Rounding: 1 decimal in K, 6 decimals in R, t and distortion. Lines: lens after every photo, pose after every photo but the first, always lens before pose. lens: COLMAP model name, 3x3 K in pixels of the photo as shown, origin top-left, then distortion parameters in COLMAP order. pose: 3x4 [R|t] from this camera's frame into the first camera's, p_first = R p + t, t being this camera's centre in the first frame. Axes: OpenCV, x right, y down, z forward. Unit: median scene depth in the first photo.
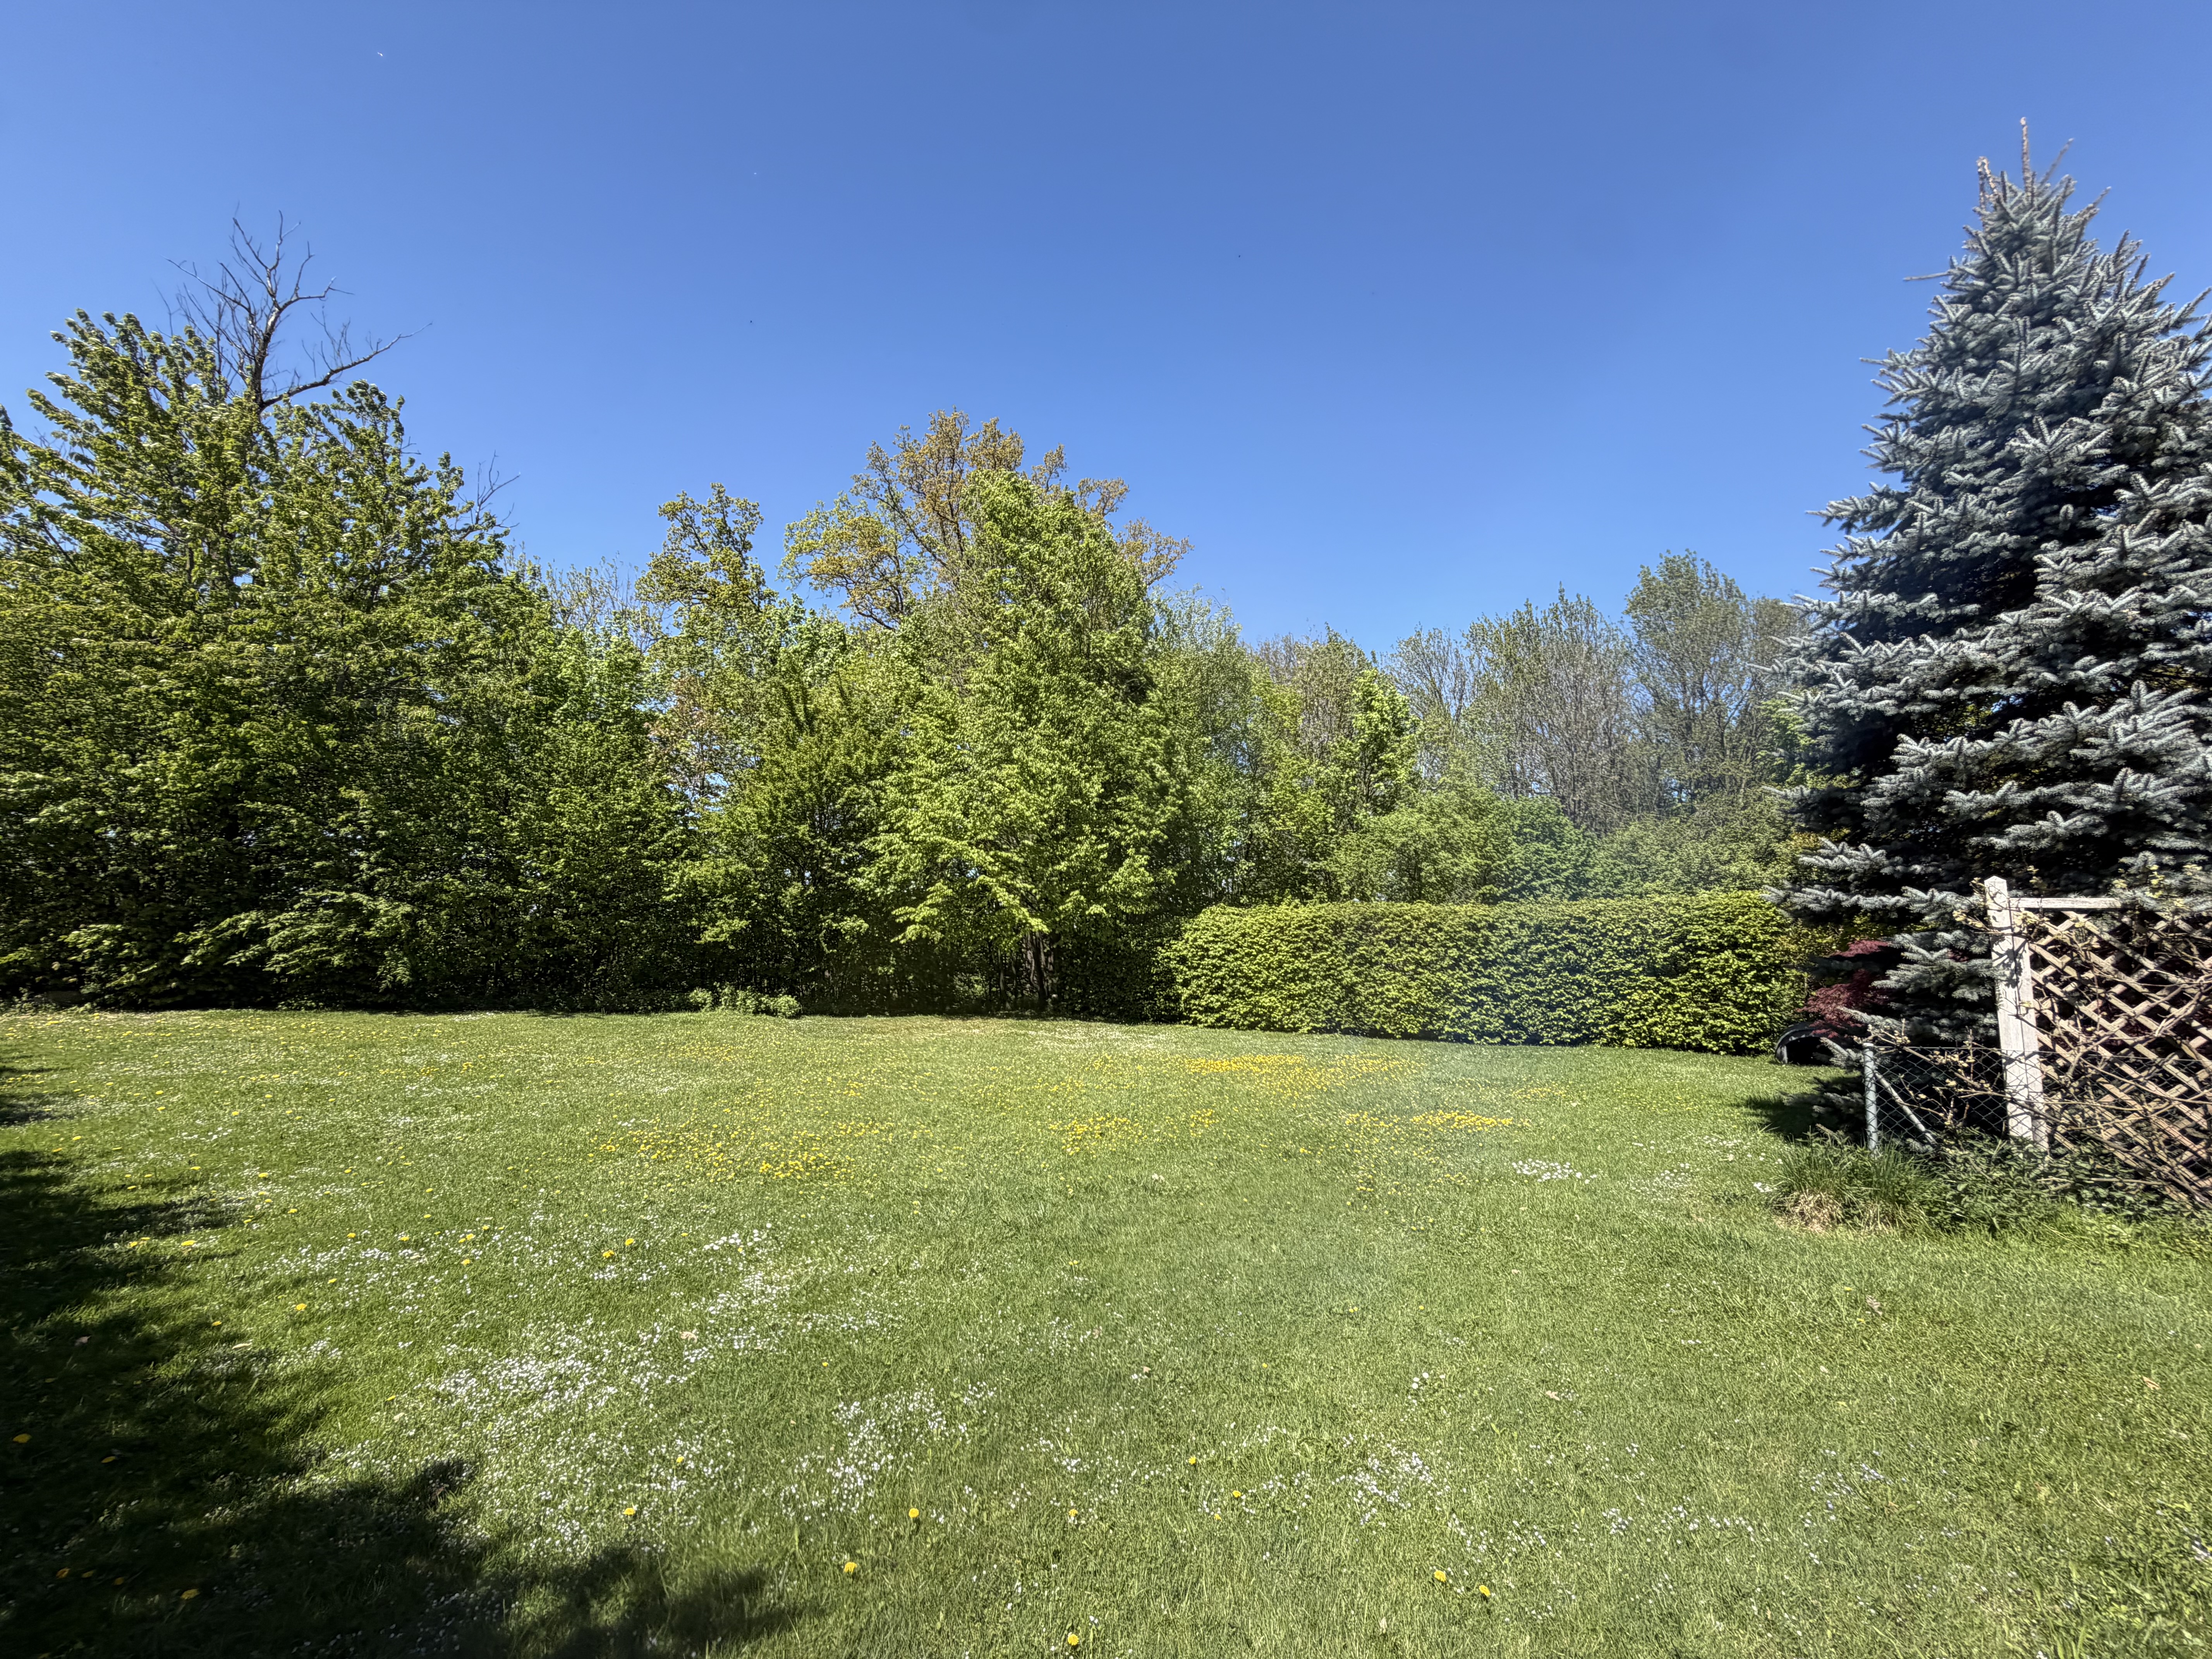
lens RADIAL K [[886.5, 0, 1094.2], [0, 886.5, 835.1], [0, 0, 1]] dist [0.001275, 0.000171]
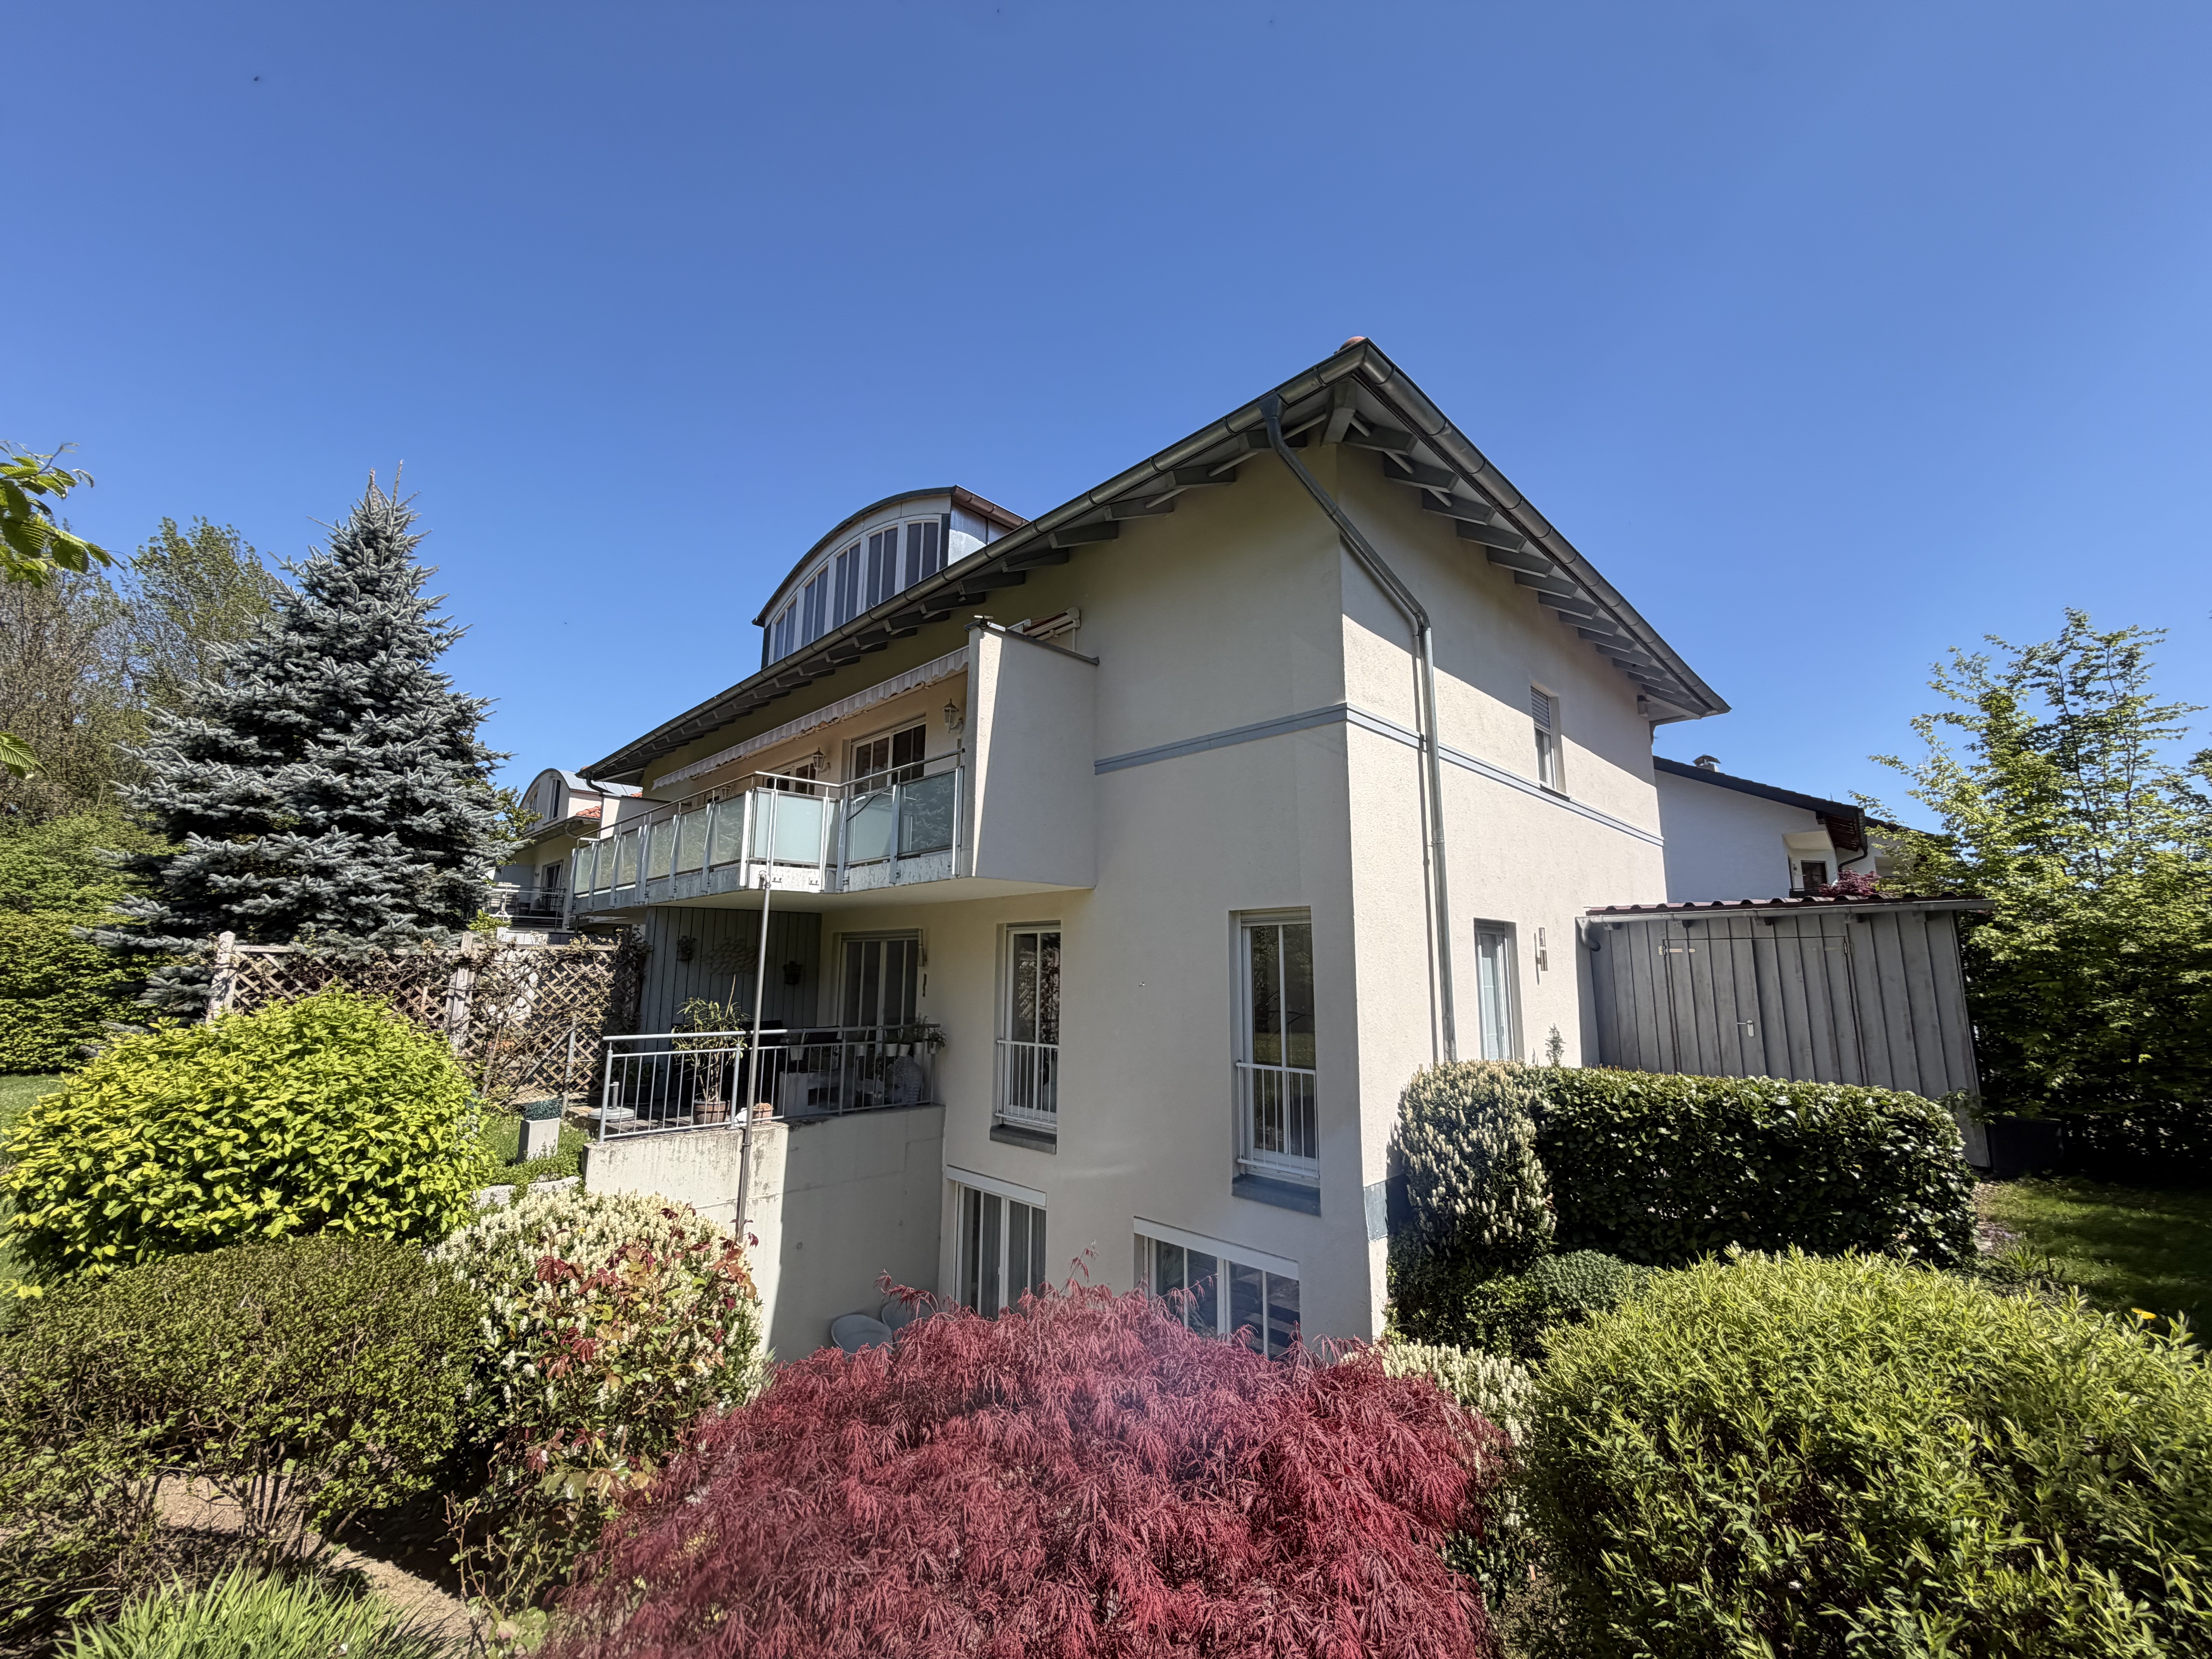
lens RADIAL K [[886.5, 0, 1101.2], [0, 886.5, 822.6], [0, 0, 1]] dist [0.001275, 0.000171]
pose [[0.187546, 0.142789, 0.971822, -0.248732], [-0.122915, 0.985012, -0.121006, -0.137925], [-0.974535, -0.096757, 0.202286, -0.787497]]
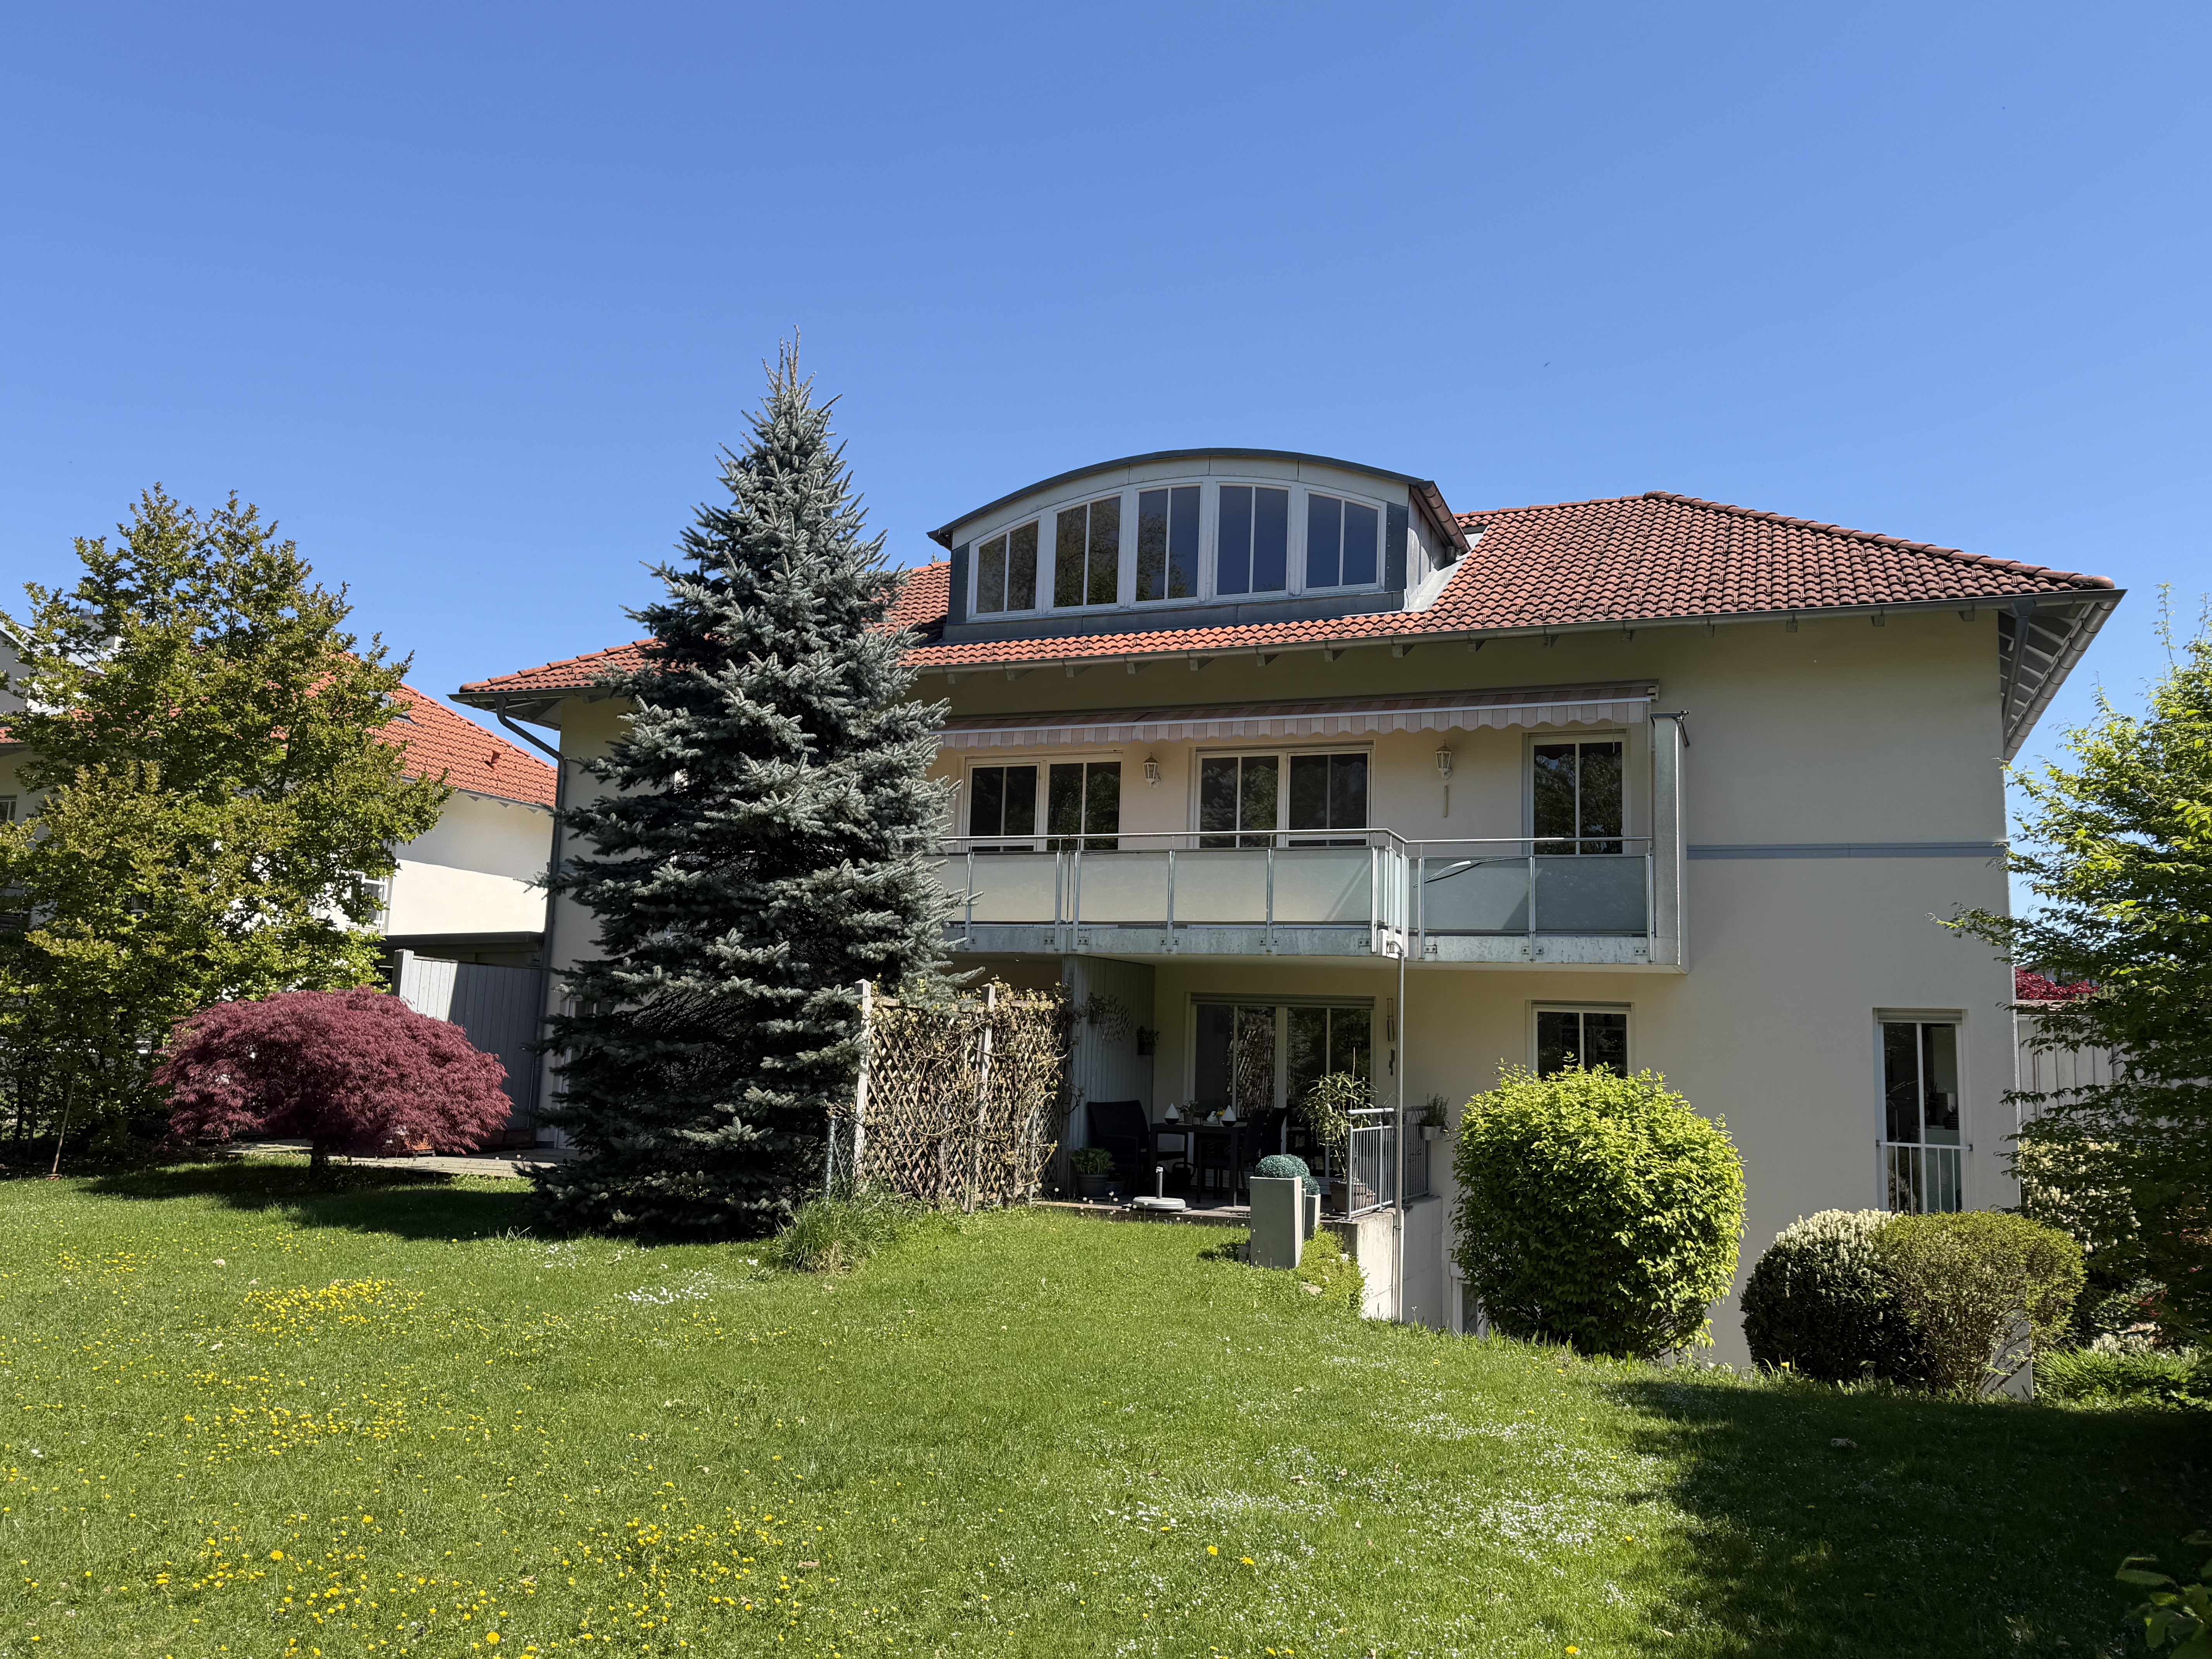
lens RADIAL K [[1750.7, 0, 1105.6], [0, 1750.7, 816.2], [0, 0, 1]] dist [0.067776, 0.001870]
pose [[-0.227718, 0.107026, 0.967828, -1.537862], [-0.156013, 0.977090, -0.144758, 0.127672], [-0.961148, -0.183958, -0.205803, 1.194107]]
